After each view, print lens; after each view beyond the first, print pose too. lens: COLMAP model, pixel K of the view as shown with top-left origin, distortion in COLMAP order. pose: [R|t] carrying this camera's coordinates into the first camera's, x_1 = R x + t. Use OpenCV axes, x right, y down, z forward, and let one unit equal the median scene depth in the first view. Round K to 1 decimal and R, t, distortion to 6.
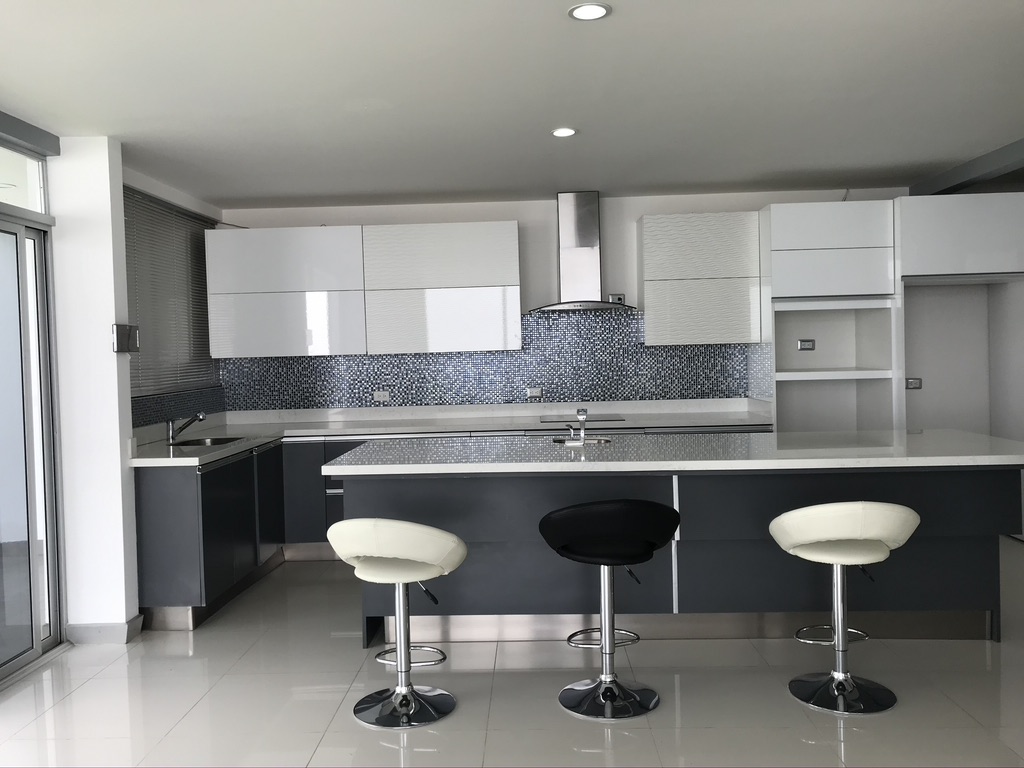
lens RADIAL K [[833.0, 0, 481.5], [0, 833.0, 382.9], [0, 0, 1]] dist [0.003836, -0.002291]
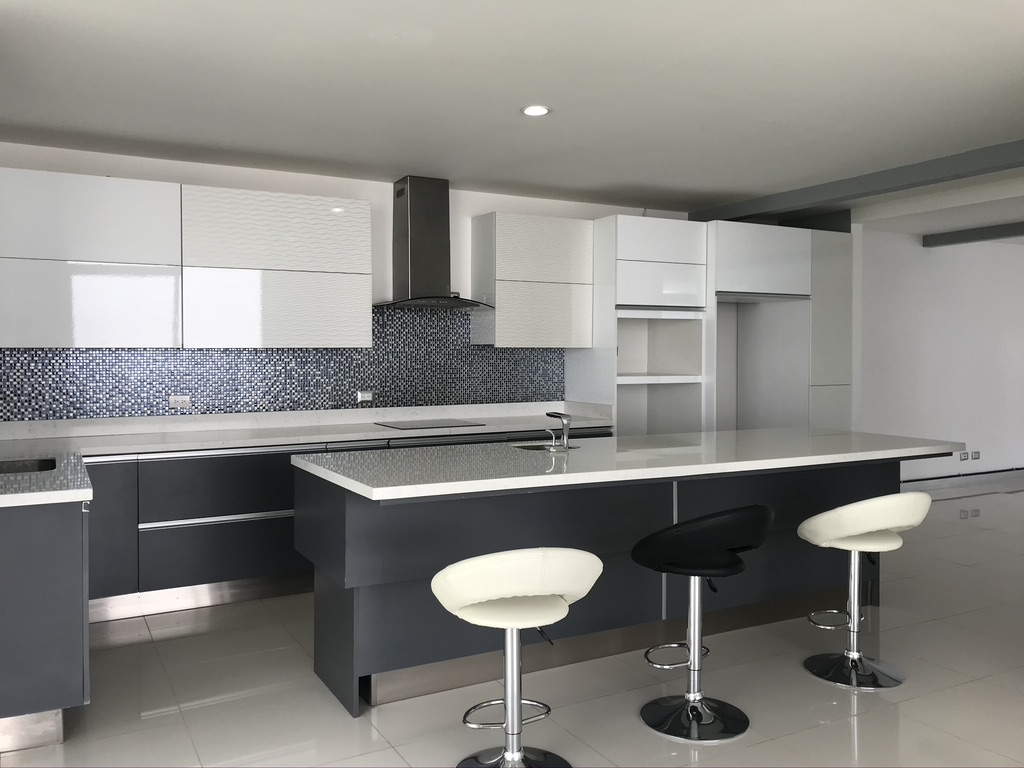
lens RADIAL K [[848.6, 0, 508.7], [0, 848.6, 376.7], [0, 0, 1]] dist [0.060279, -0.099605]
pose [[0.854713, 0.010497, 0.518995, -0.280306], [-0.002803, 0.999874, -0.015607, 0.004256], [-0.519094, 0.011884, 0.854635, 0.145398]]
